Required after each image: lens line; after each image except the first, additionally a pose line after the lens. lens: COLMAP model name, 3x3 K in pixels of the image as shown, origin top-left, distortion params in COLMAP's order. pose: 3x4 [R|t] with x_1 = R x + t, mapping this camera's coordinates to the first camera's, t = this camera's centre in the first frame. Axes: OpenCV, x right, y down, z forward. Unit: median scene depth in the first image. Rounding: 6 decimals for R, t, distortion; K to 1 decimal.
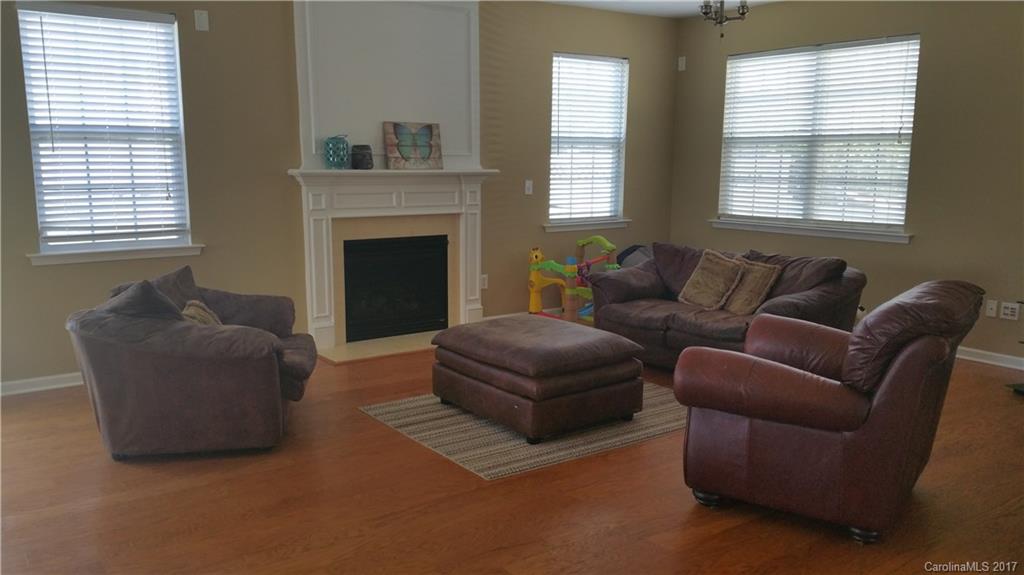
lens RADIAL K [[839.1, 0, 509.1], [0, 839.1, 290.1], [0, 0, 1]] dist [0.018055, -0.039732]
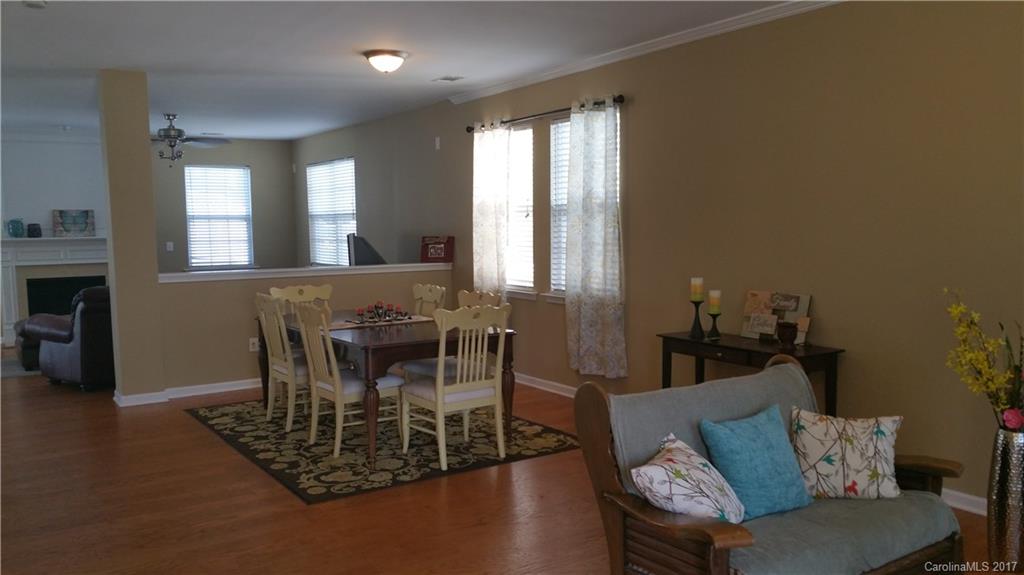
lens RADIAL K [[839.1, 0, 515.0], [0, 839.1, 288.5], [0, 0, 1]] dist [0.018055, -0.039732]
pose [[0.999308, -0.010557, -0.035679, 0.833080], [0.007916, 0.997272, -0.073388, 0.092304], [0.036356, 0.073055, 0.996665, -0.656139]]
